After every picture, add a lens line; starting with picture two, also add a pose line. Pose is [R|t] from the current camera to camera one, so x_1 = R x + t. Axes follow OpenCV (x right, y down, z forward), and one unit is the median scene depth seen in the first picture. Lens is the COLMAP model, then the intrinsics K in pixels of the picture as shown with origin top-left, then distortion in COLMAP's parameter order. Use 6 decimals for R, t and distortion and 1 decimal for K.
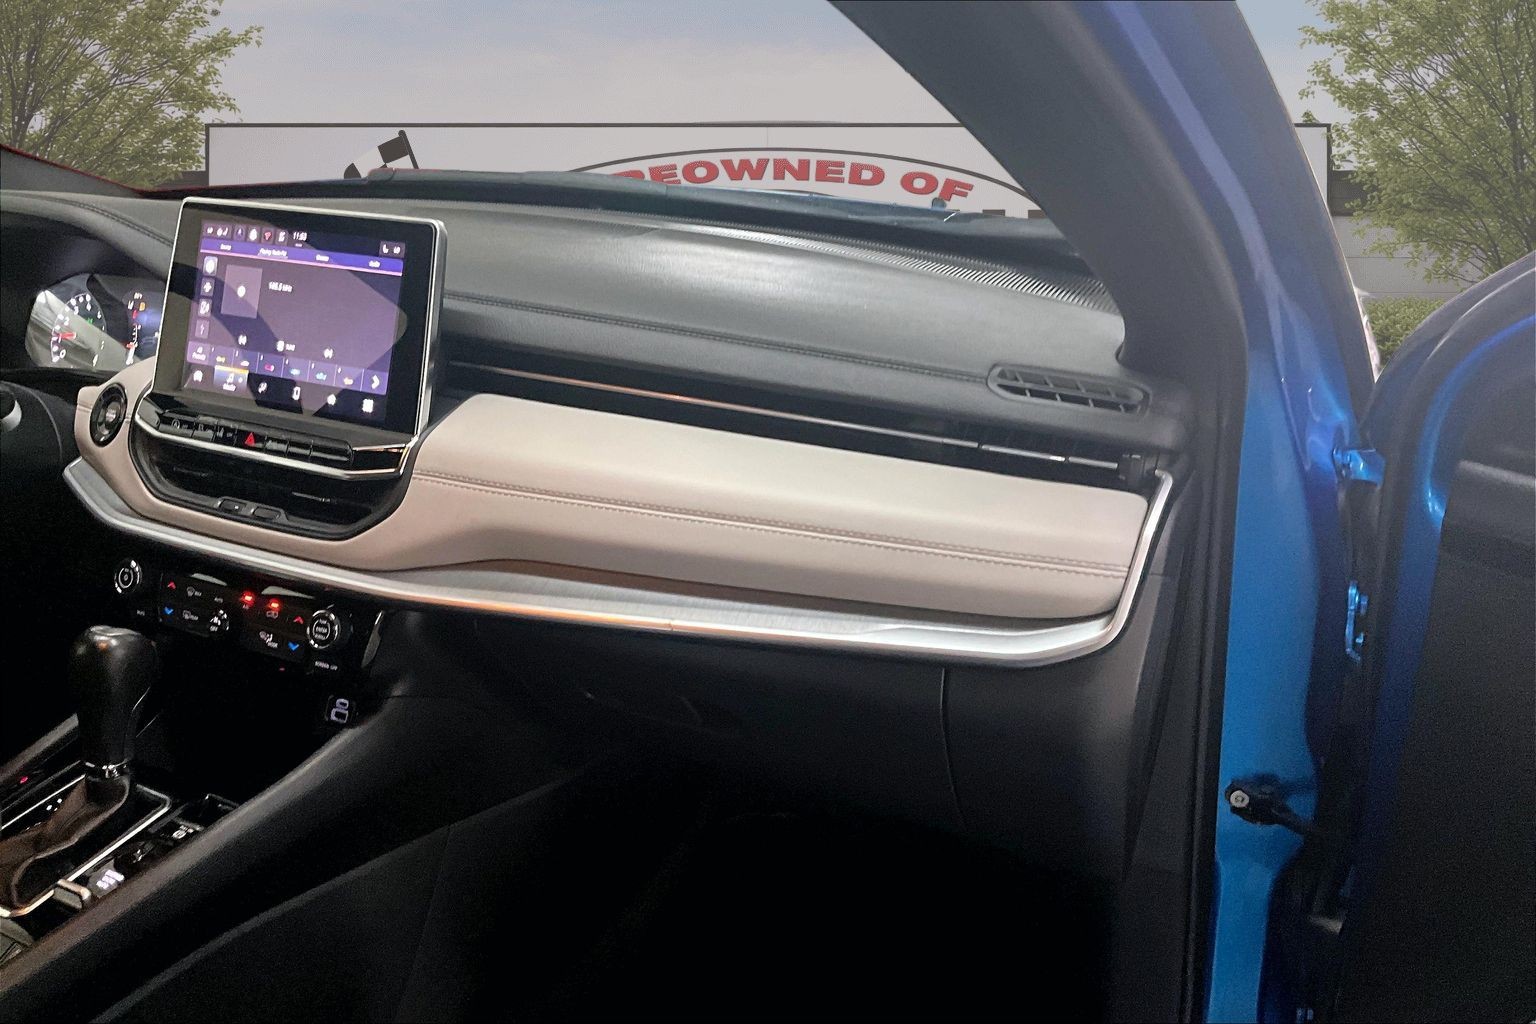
lens RADIAL K [[1283.1, 0, 777.2], [0, 1283.1, 519.0], [0, 0, 1]] dist [0.076714, -0.156776]
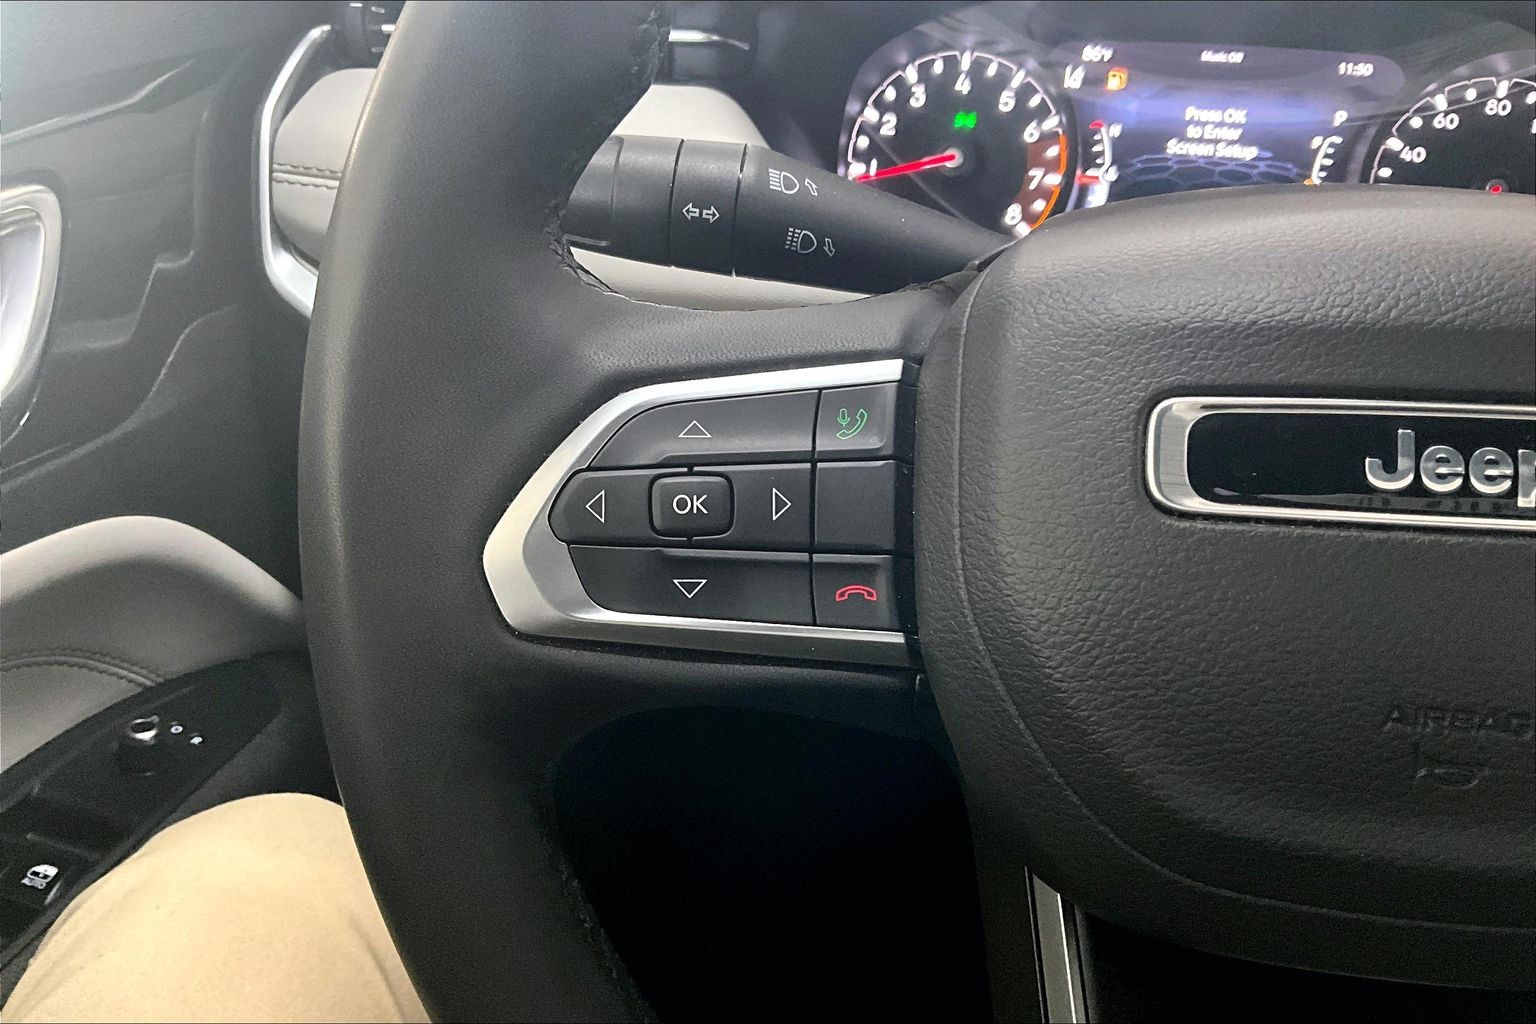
lens RADIAL K [[1283.1, 0, 775.4], [0, 1283.1, 534.9], [0, 0, 1]] dist [0.076714, -0.156776]
pose [[0.963793, -0.102620, 0.246113, -0.957225], [0.071889, 0.988802, 0.130773, -0.109905], [-0.256777, -0.108345, 0.960378, 0.824050]]
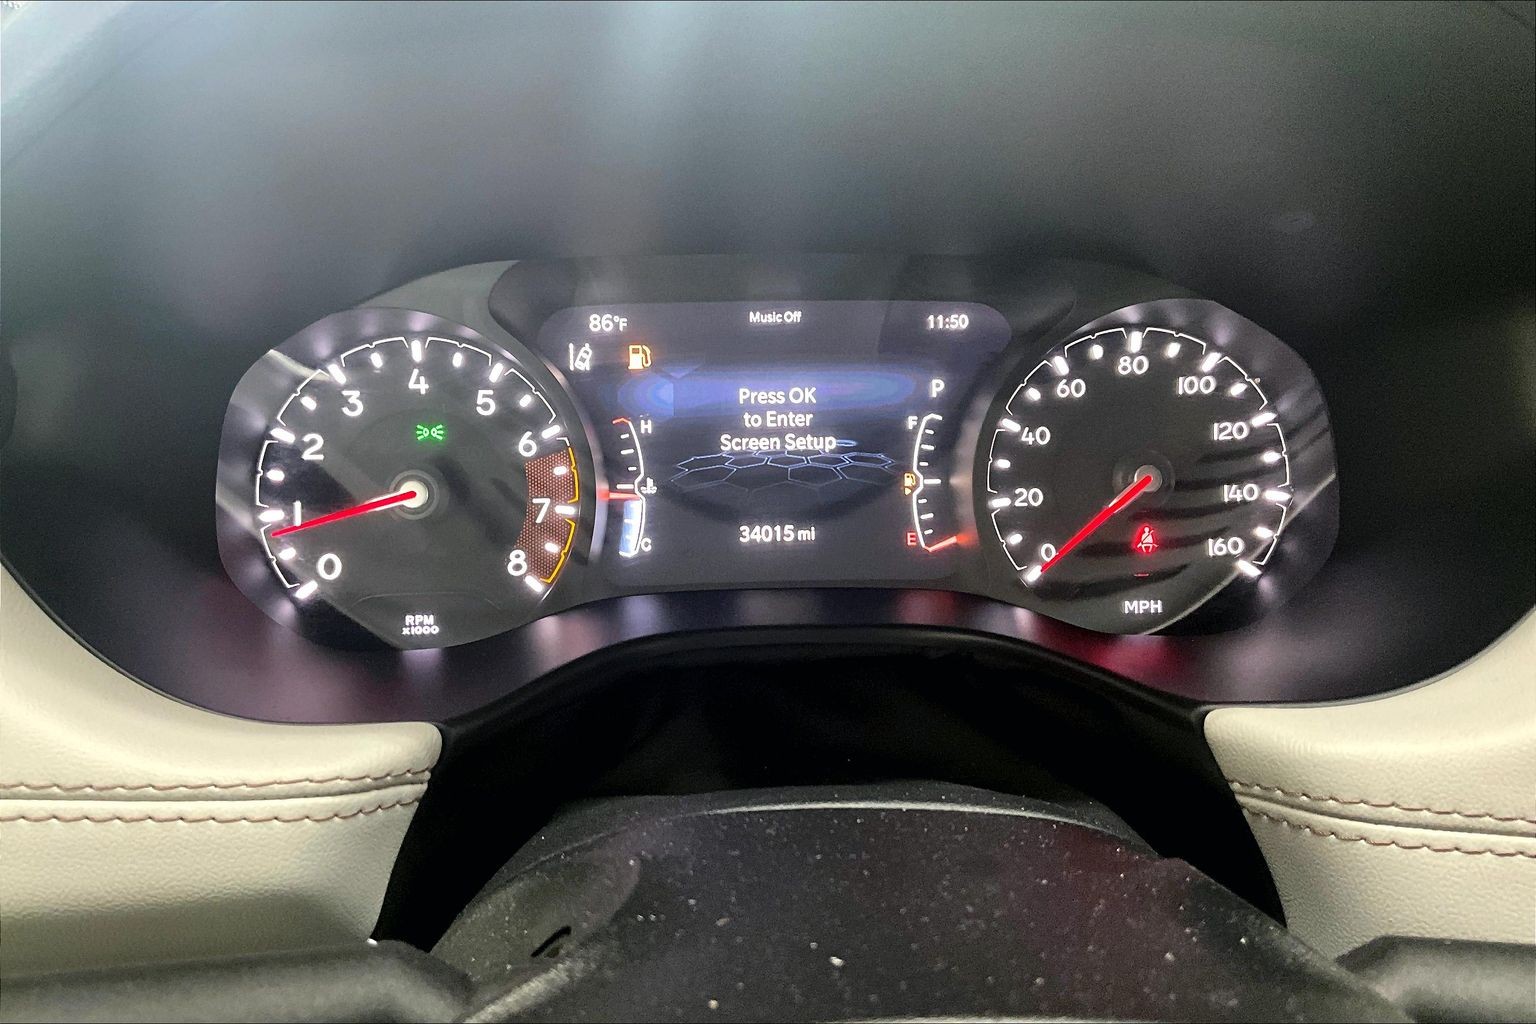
lens RADIAL K [[1283.1, 0, 757.8], [0, 1283.1, 527.4], [0, 0, 1]] dist [0.076714, -0.156776]
pose [[0.853349, -0.194481, 0.483707, -0.829239], [0.174150, 0.980857, 0.087133, -0.196790], [-0.491393, 0.009883, 0.870882, 0.979718]]
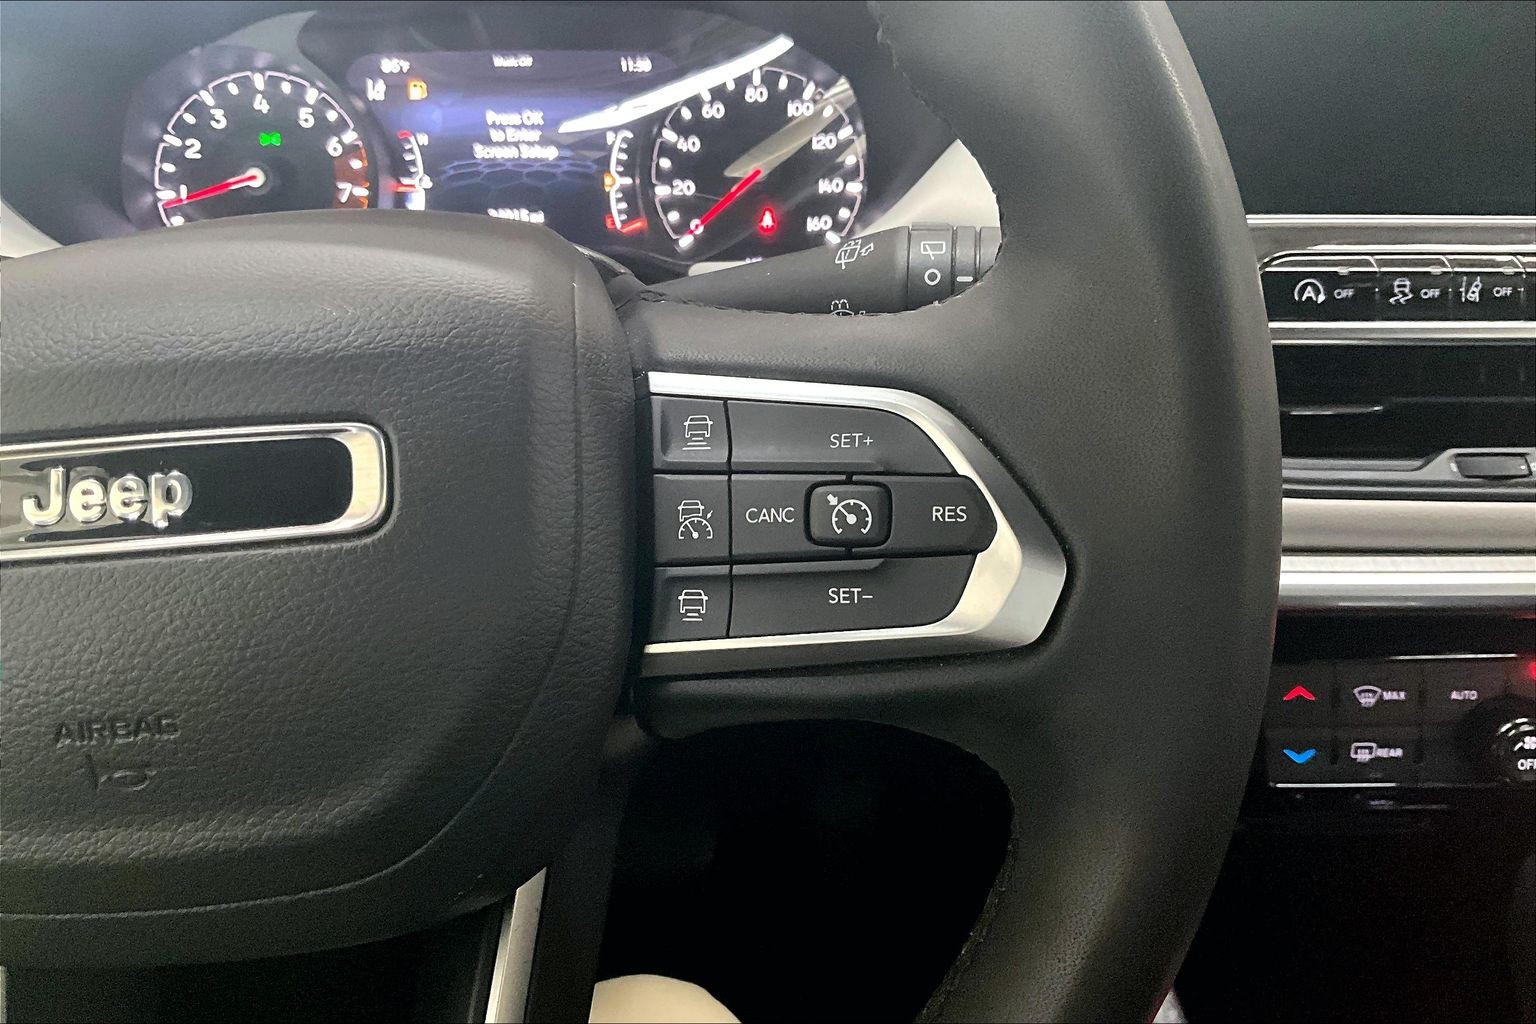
lens RADIAL K [[1283.1, 0, 759.5], [0, 1283.1, 523.1], [0, 0, 1]] dist [0.076714, -0.156776]
pose [[0.876946, -0.224339, 0.425016, -0.812398], [0.171651, 0.972240, 0.159012, -0.098765], [-0.448890, -0.066491, 0.891110, 0.750843]]
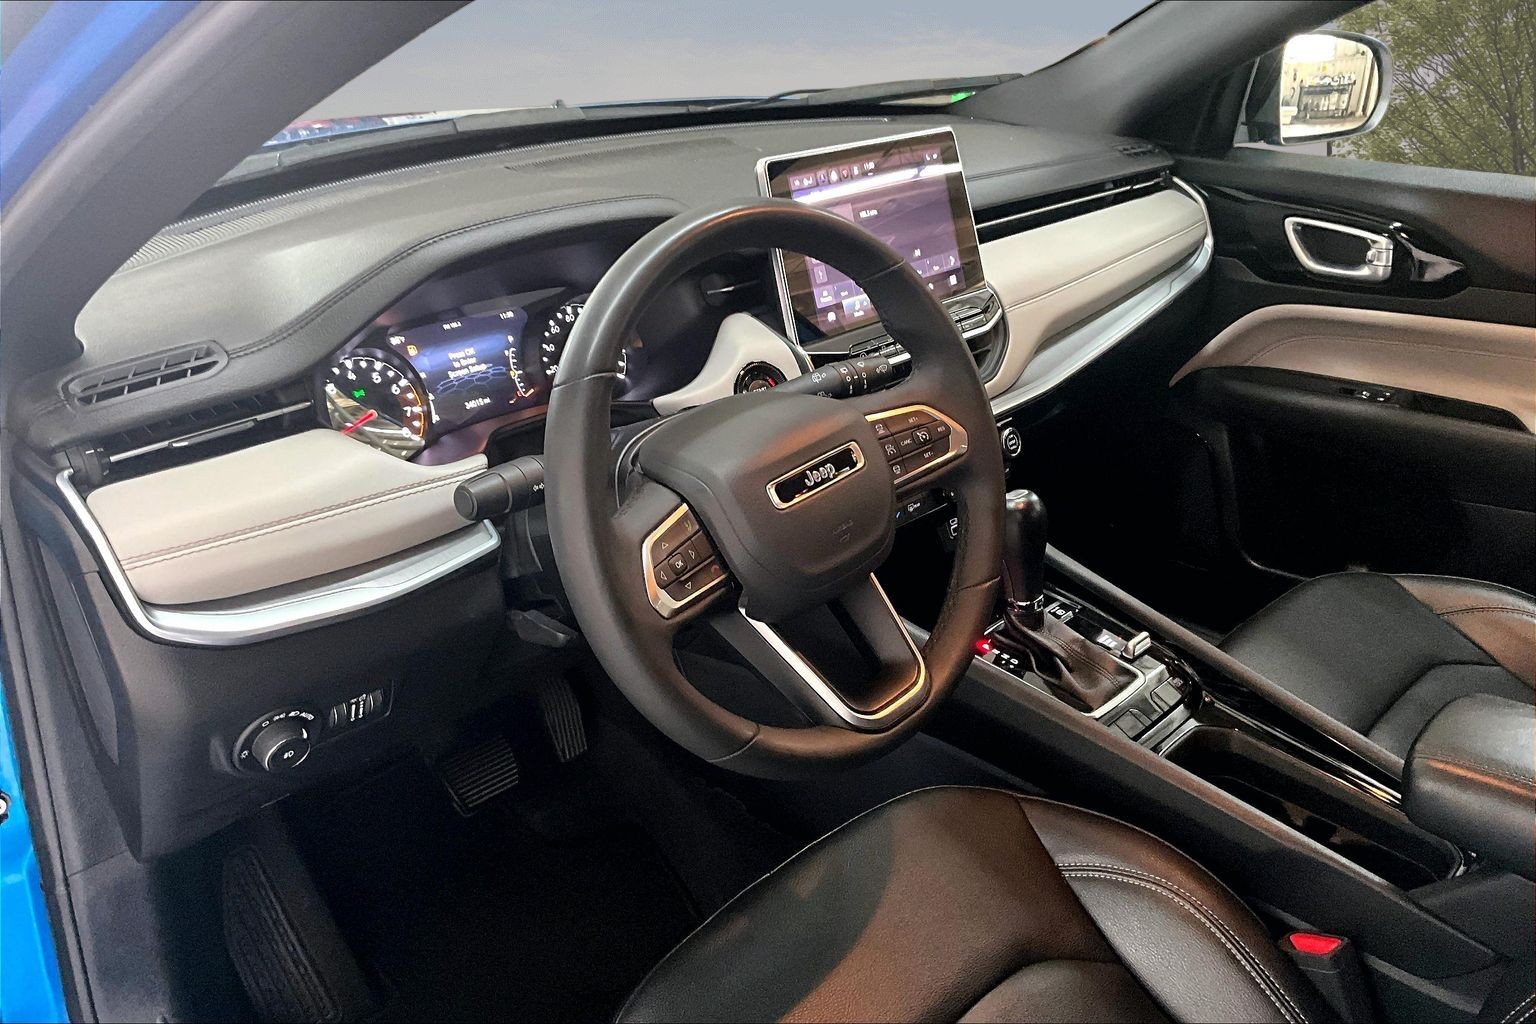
lens RADIAL K [[1255.7, 0, 766.5], [0, 1255.7, 528.0], [0, 0, 1]] dist [0.086680, -0.002959]
pose [[0.291446, -0.416662, 0.861076, -1.530890], [0.332699, 0.888108, 0.317135, -0.323634], [-0.896867, 0.194052, 0.397459, 0.696190]]
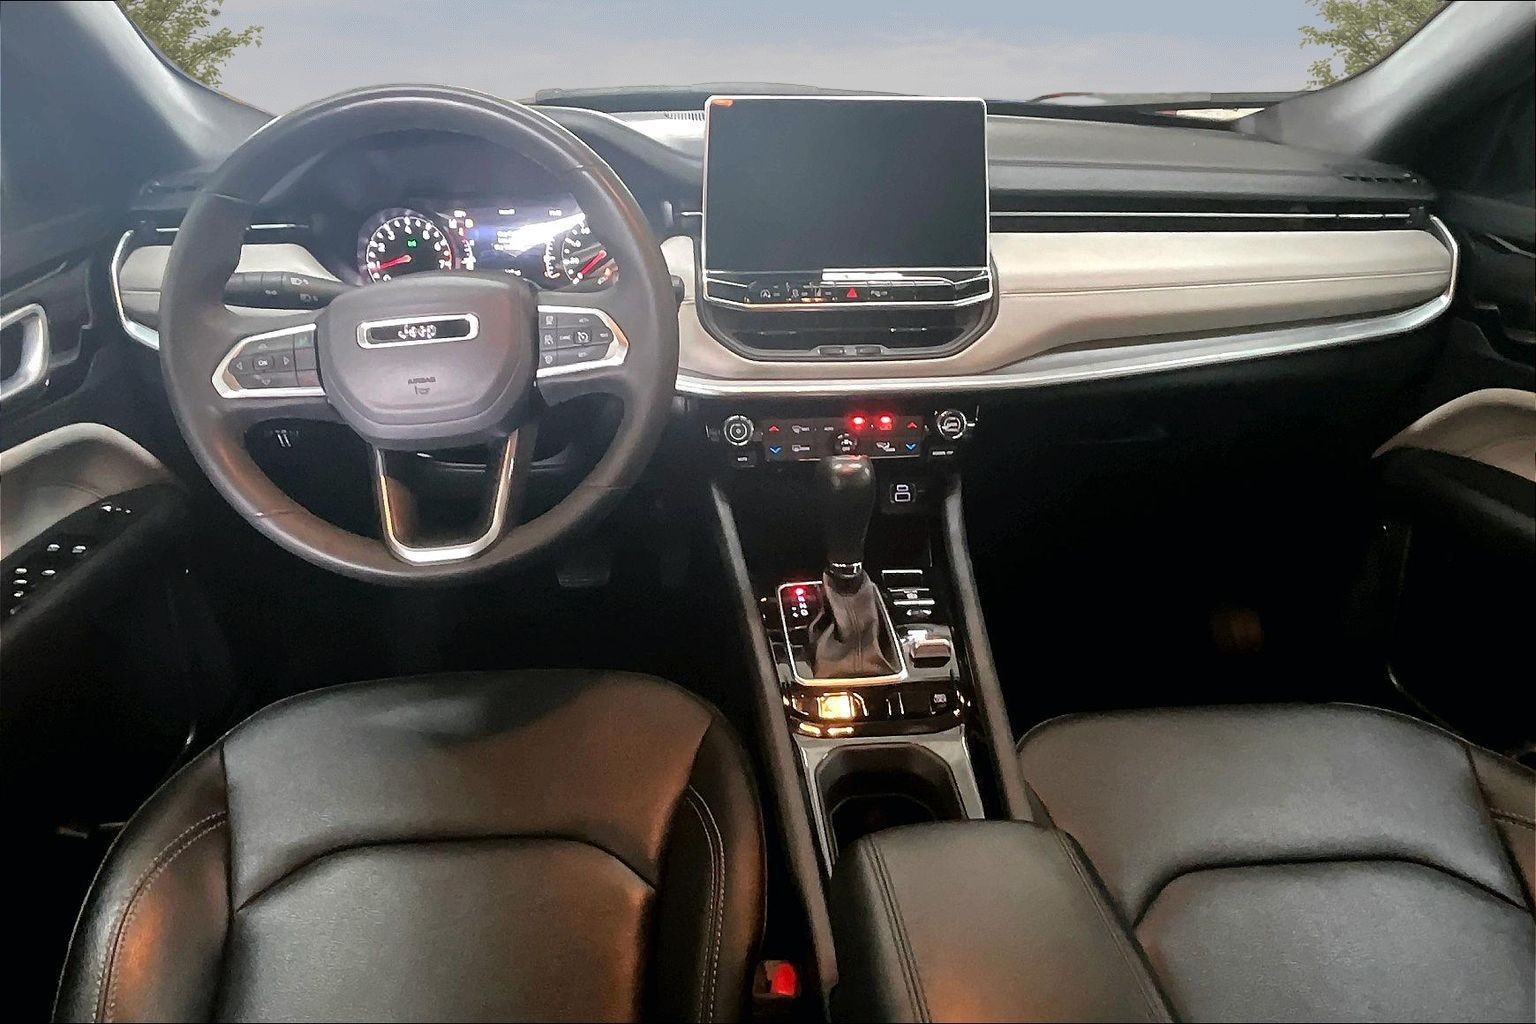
lens RADIAL K [[894.2, 0, 737.4], [0, 894.2, 525.1], [0, 0, 1]] dist [0.000333, 0.002569]
pose [[0.850974, -0.259444, 0.456653, -0.950922], [0.183658, 0.961575, 0.204065, -0.042512], [-0.492050, -0.089786, 0.865925, 0.285971]]
